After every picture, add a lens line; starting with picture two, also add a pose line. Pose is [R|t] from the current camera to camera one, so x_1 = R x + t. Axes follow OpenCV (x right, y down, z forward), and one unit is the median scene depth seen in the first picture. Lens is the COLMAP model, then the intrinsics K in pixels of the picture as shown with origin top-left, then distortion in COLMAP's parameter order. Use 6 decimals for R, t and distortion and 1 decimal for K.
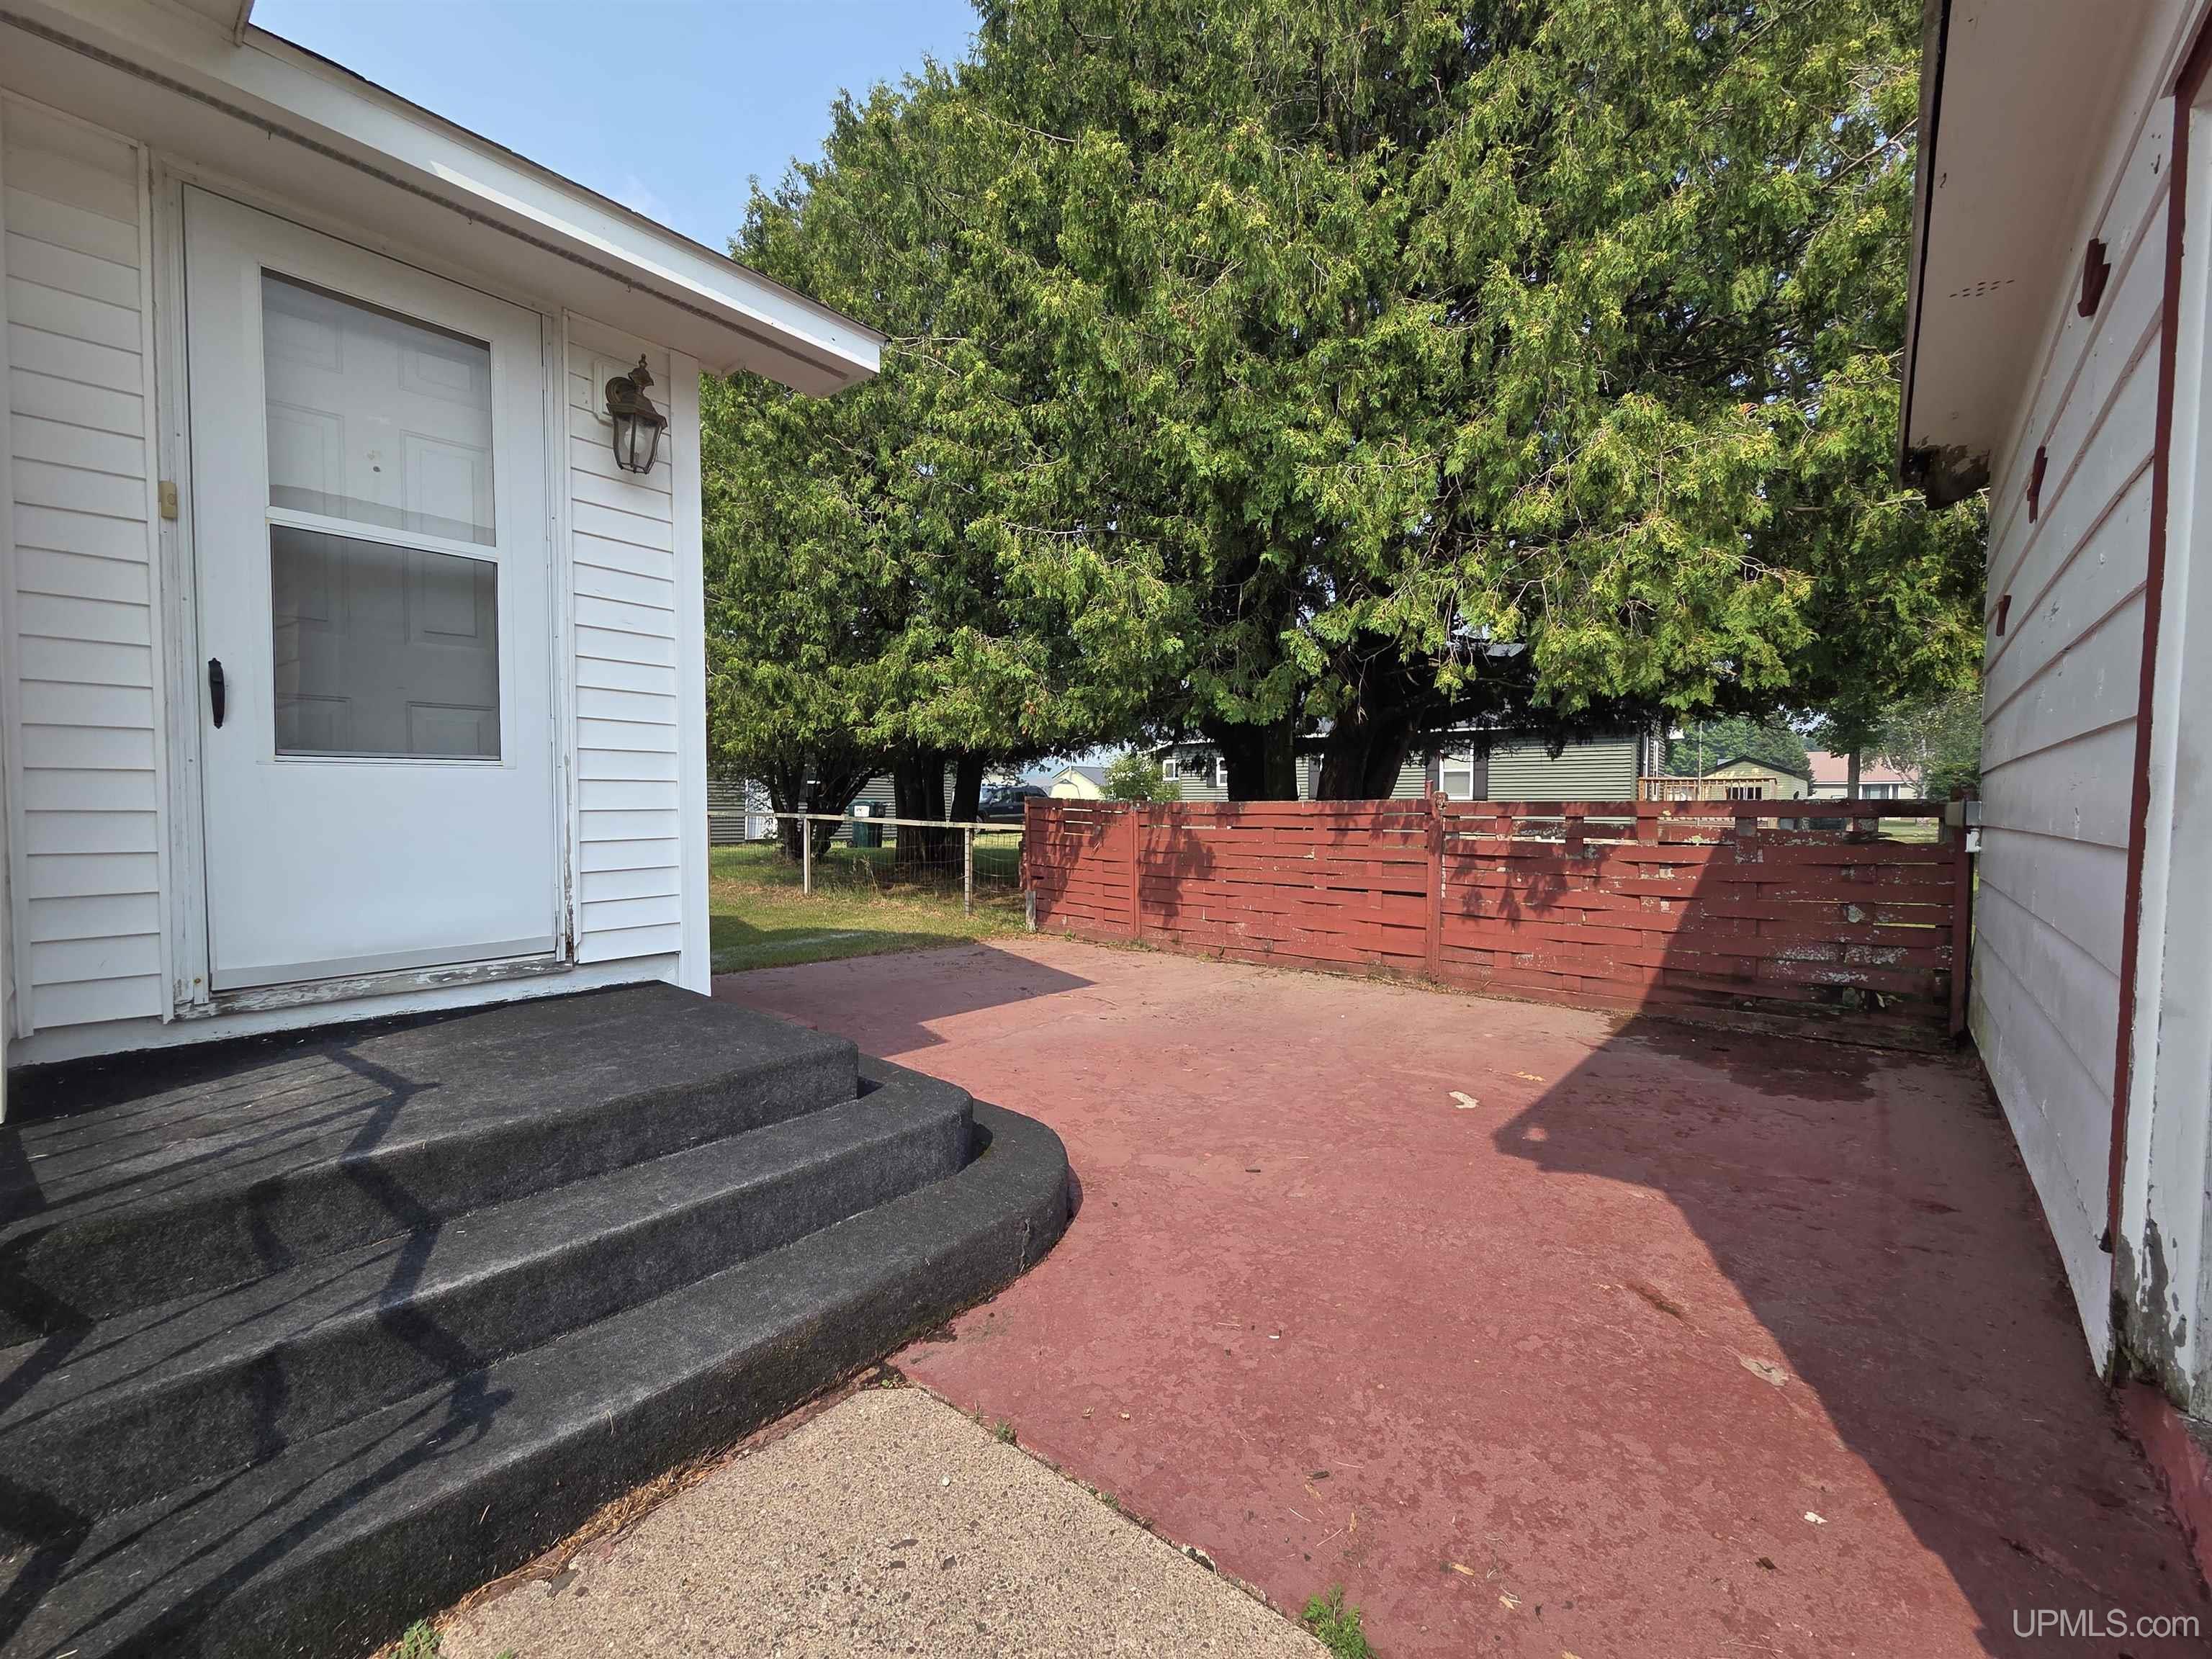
lens RADIAL K [[892.8, 0, 1106.1], [0, 892.8, 839.4], [0, 0, 1]] dist [0.000211, 0.000610]
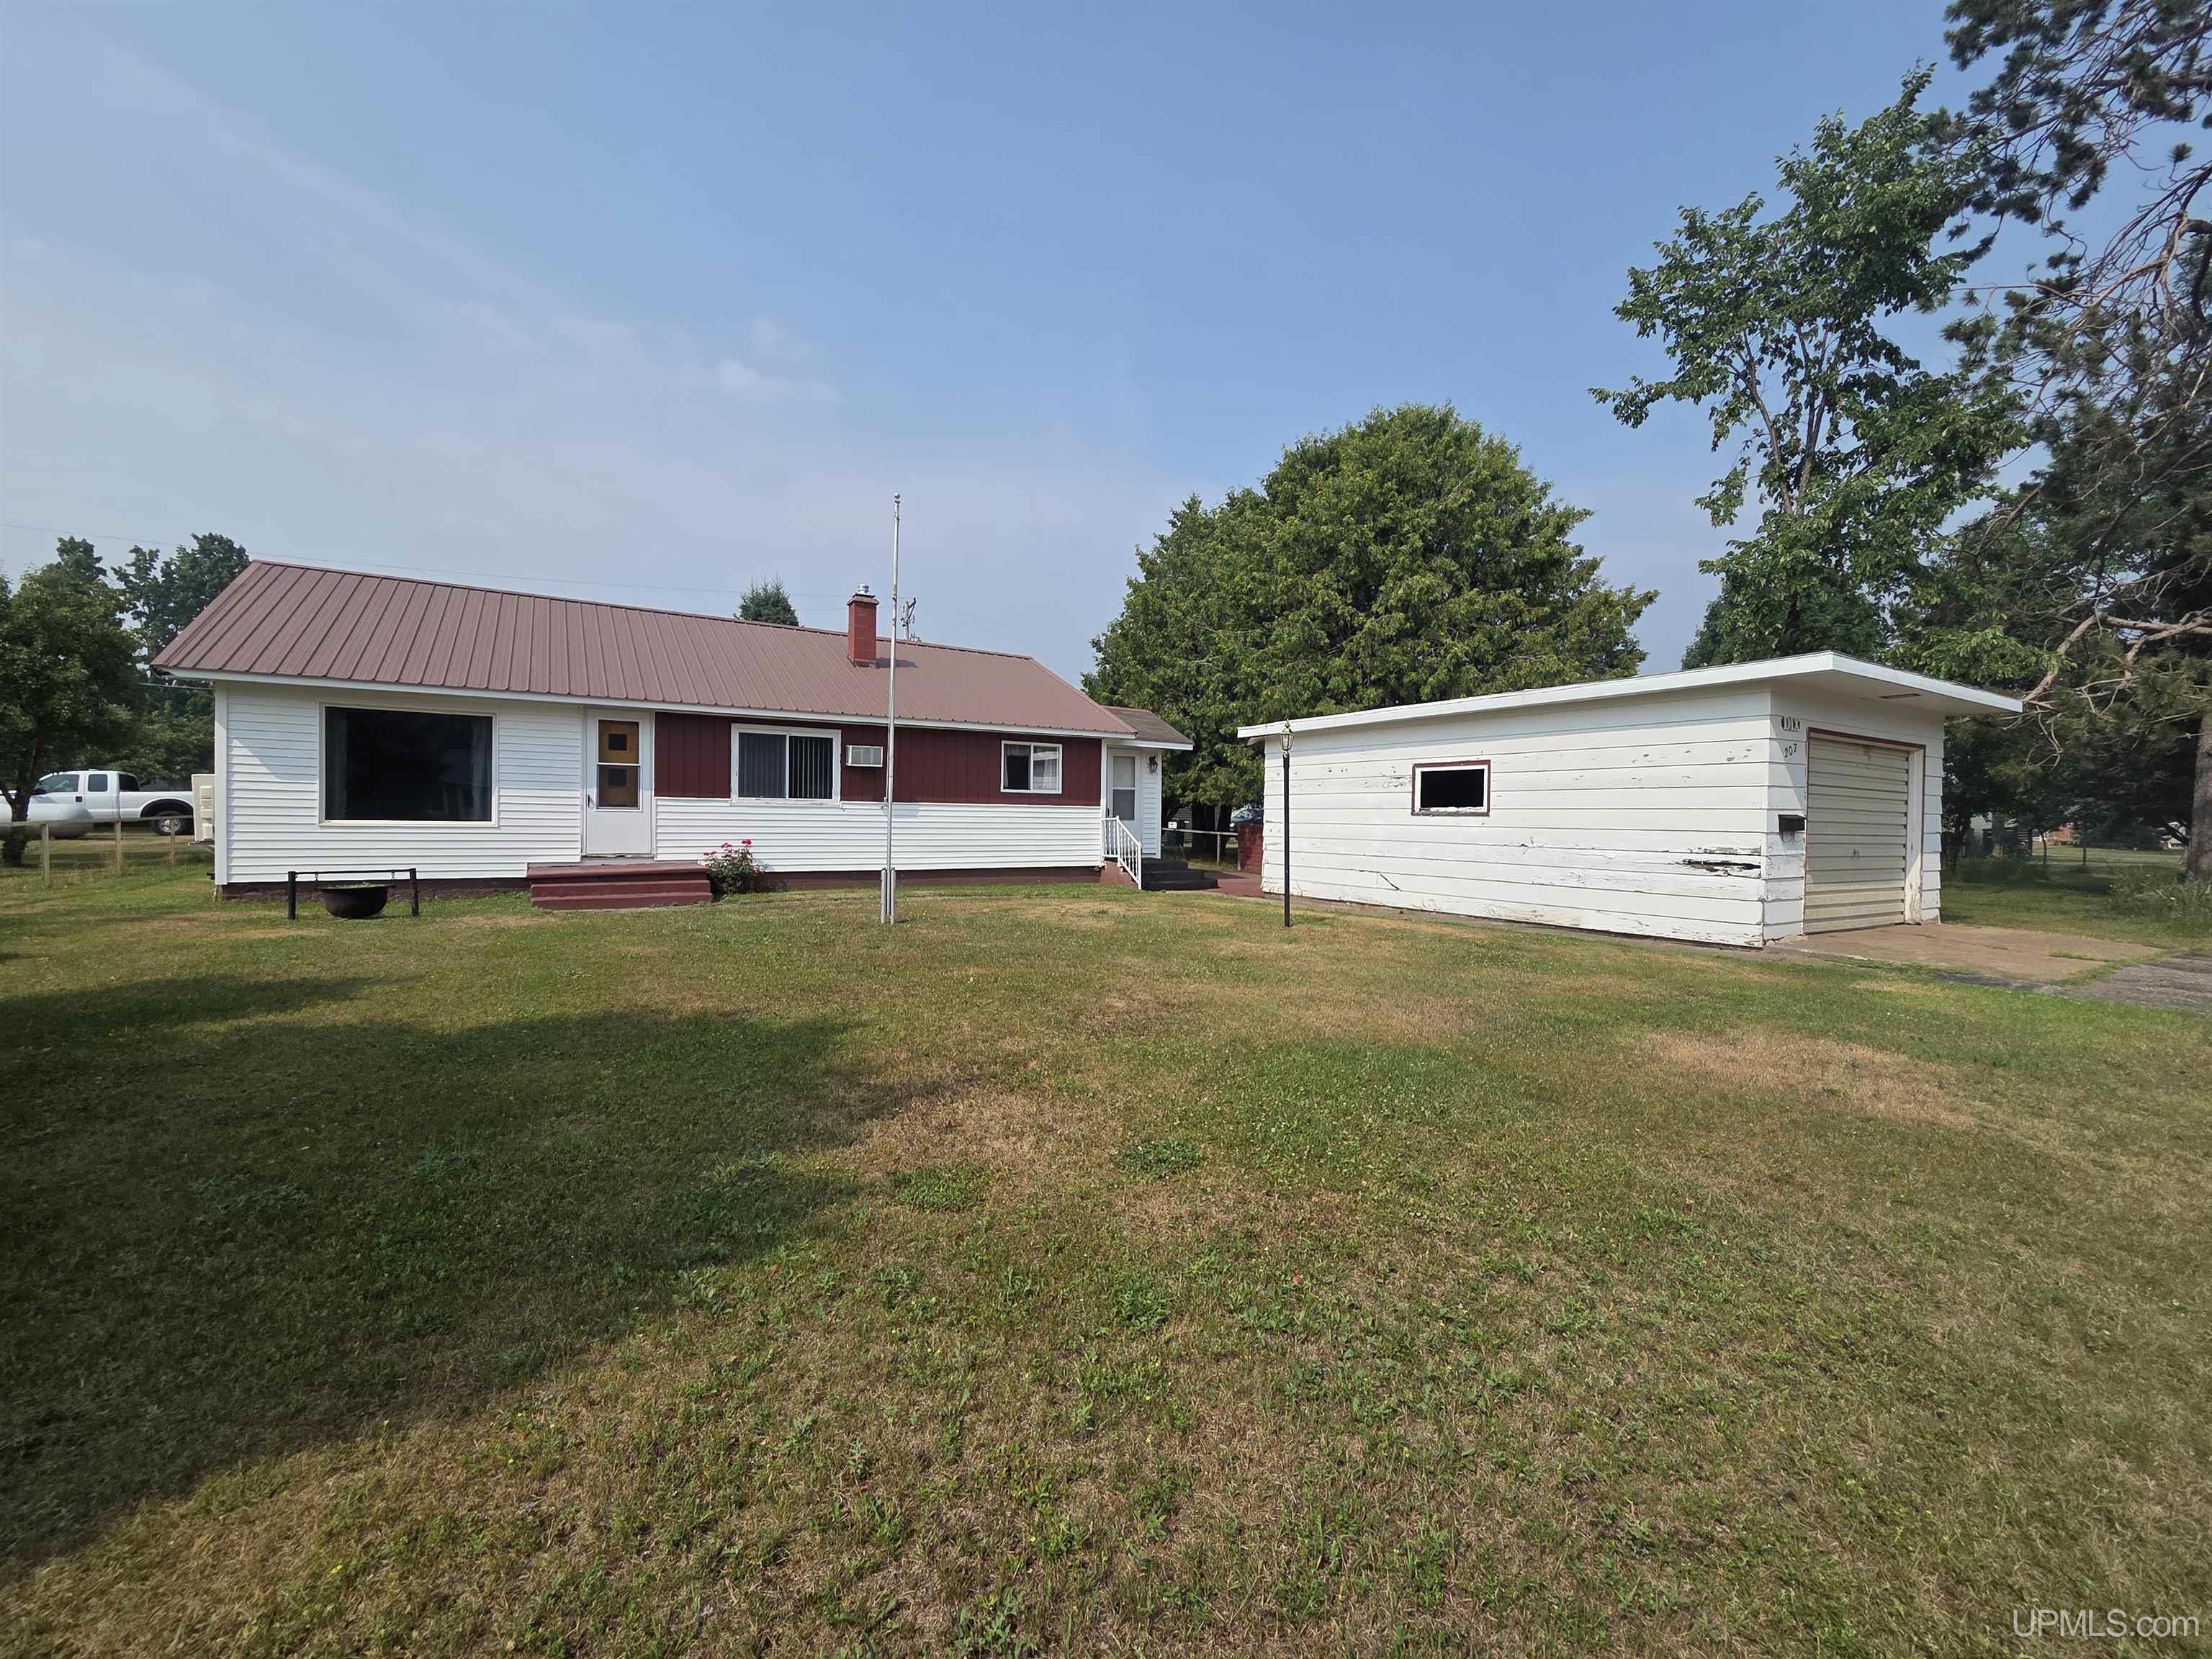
lens RADIAL K [[892.8, 0, 1109.6], [0, 892.8, 826.2], [0, 0, 1]] dist [0.000211, 0.000610]
pose [[0.947511, 0.022034, -0.318963, 0.399067], [-0.031011, 0.999252, -0.023093, 0.037315], [0.318216, 0.031772, 0.947486, -1.681648]]
